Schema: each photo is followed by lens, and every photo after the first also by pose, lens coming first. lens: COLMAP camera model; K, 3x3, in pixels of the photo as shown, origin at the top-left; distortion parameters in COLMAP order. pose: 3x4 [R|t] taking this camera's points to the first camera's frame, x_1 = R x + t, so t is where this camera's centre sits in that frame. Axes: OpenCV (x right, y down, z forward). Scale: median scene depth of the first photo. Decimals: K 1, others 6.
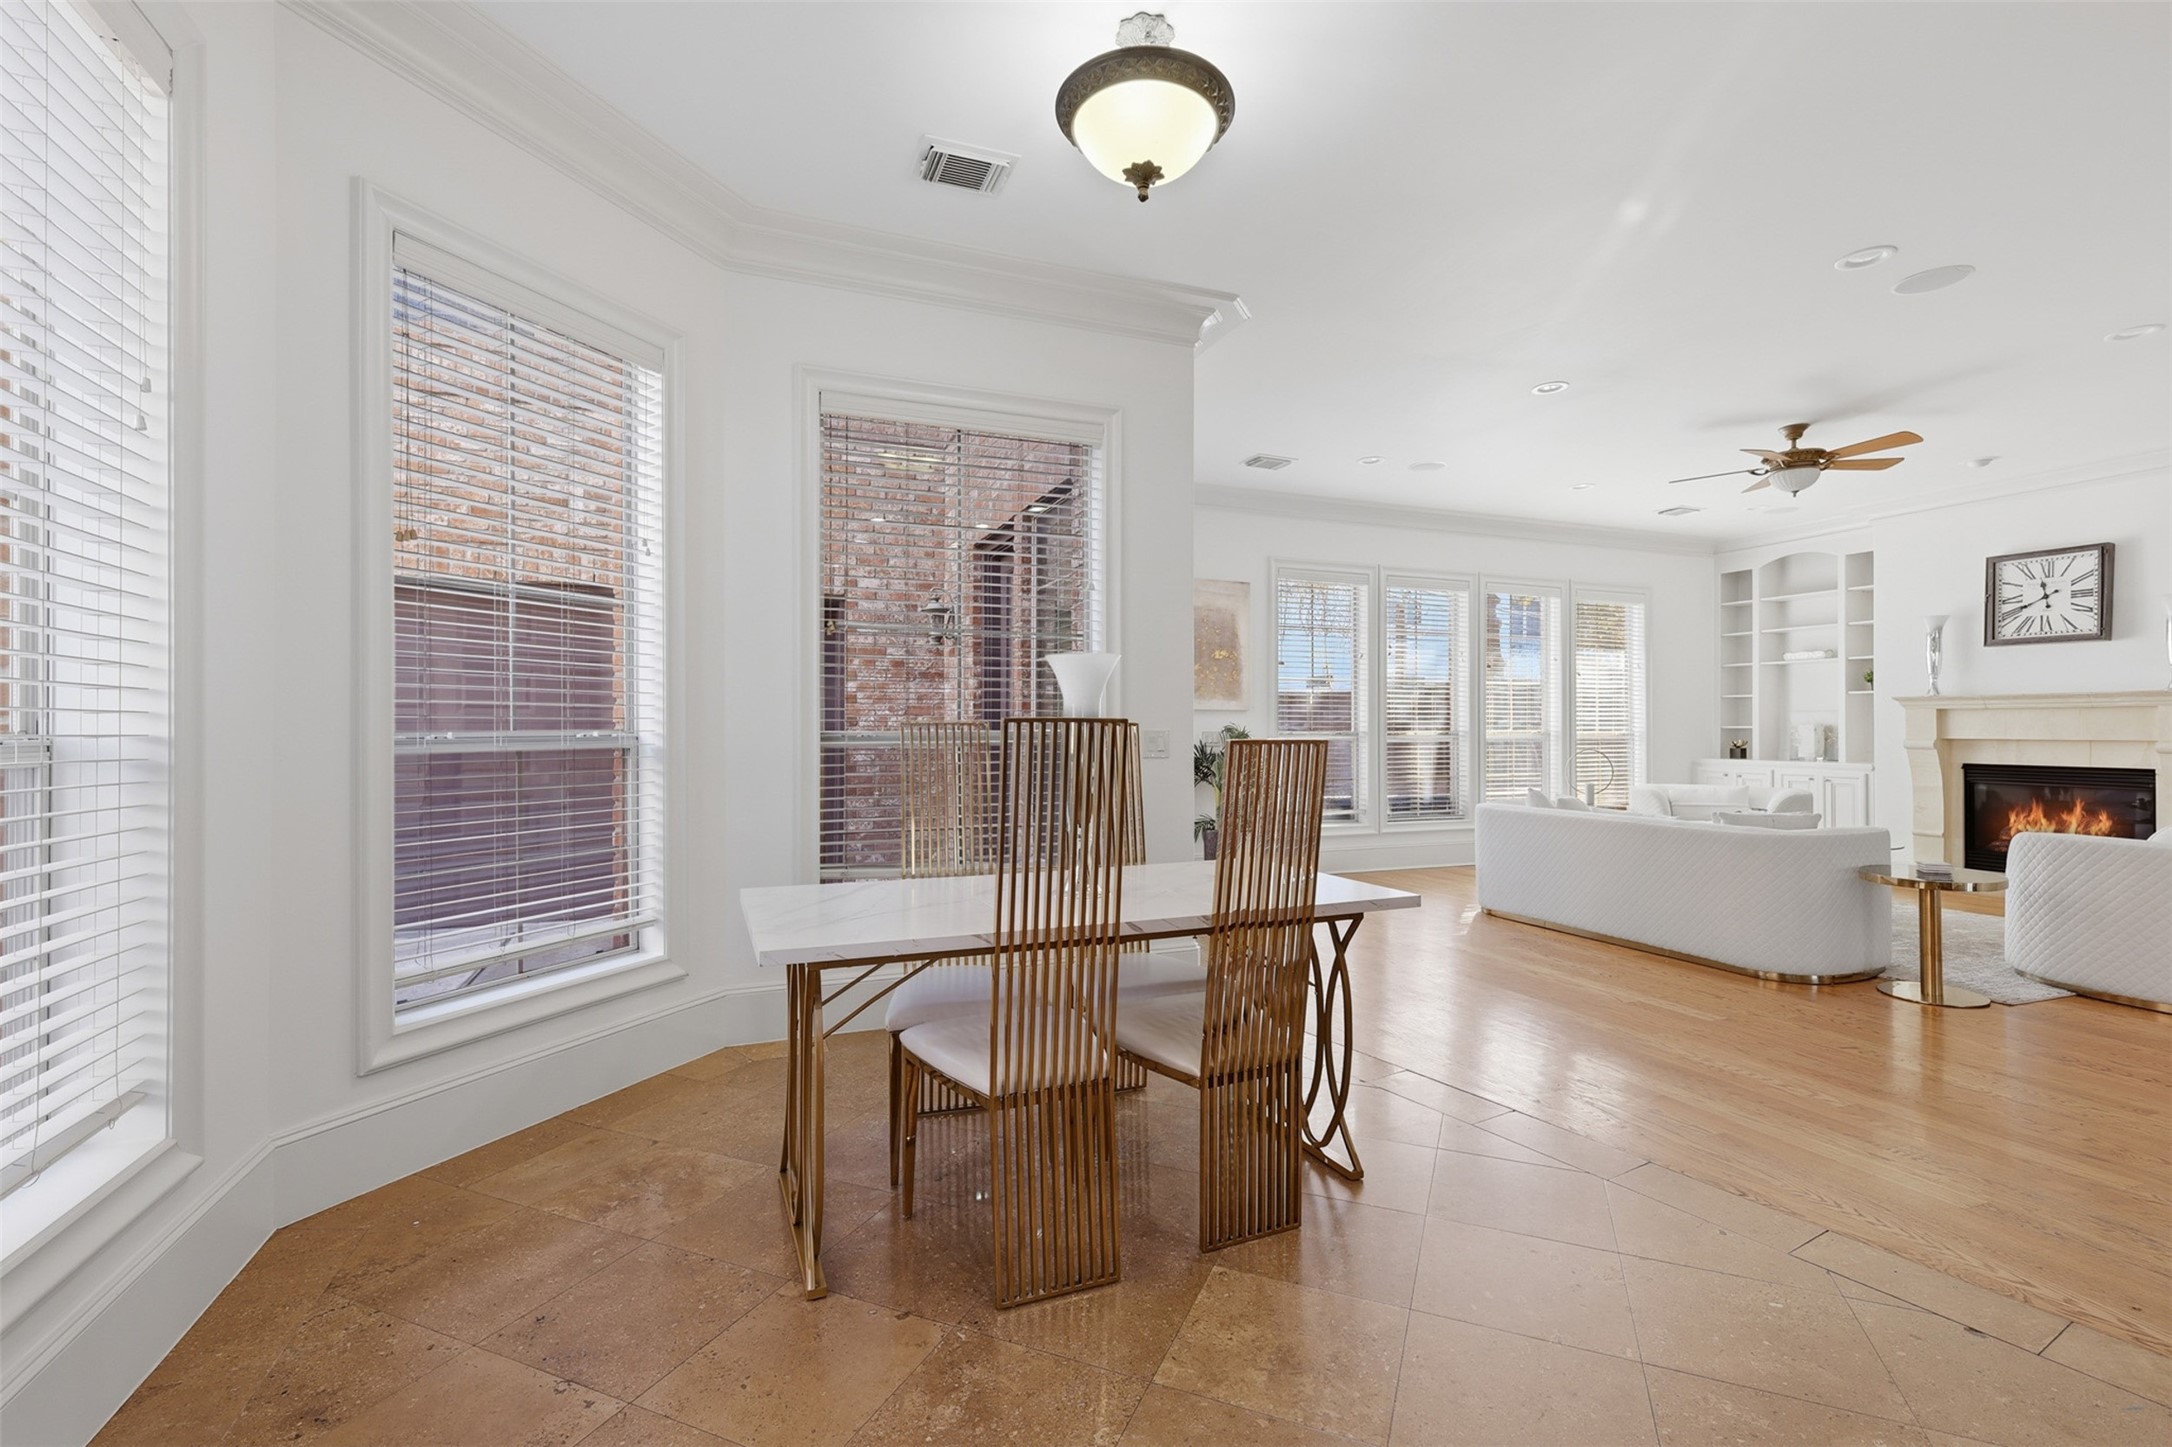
lens RADIAL K [[950.2, 0, 1083.3], [0, 950.2, 721.7], [0, 0, 1]] dist [-0.007018, 0.000162]
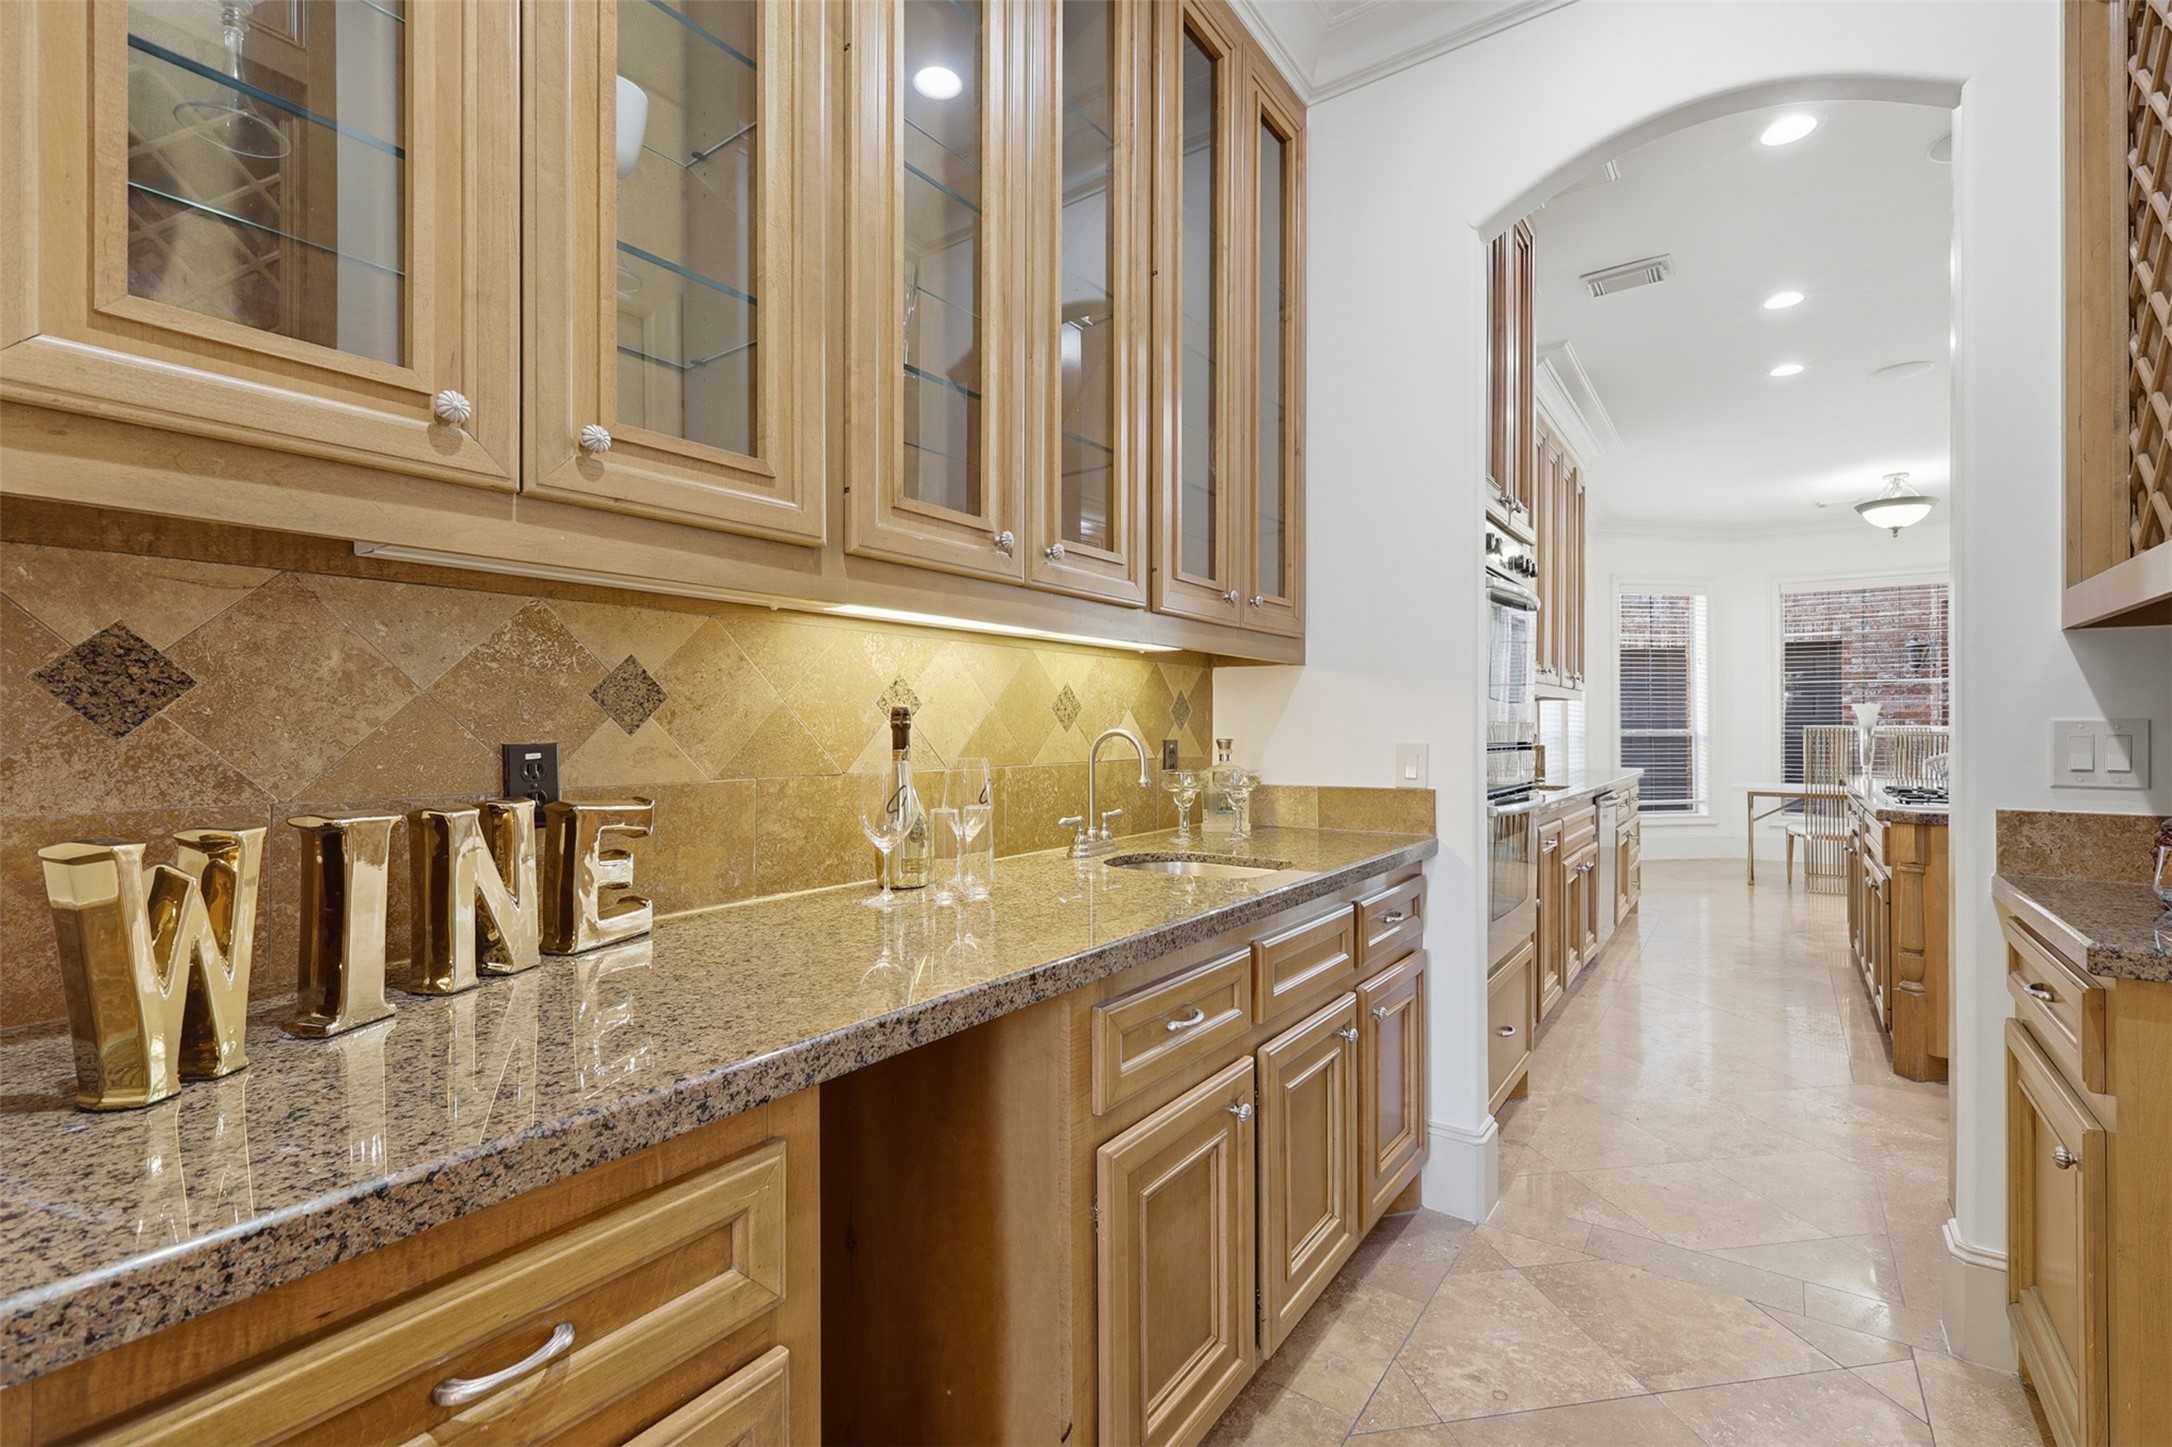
lens RADIAL K [[950.2, 0, 1083.6], [0, 950.2, 723.3], [0, 0, 1]] dist [-0.007018, 0.000162]
pose [[0.529909, -0.007297, -0.848023, 0.821601], [0.007646, 0.999963, -0.003827, -0.007792], [0.848020, -0.004456, 0.529945, -1.753559]]
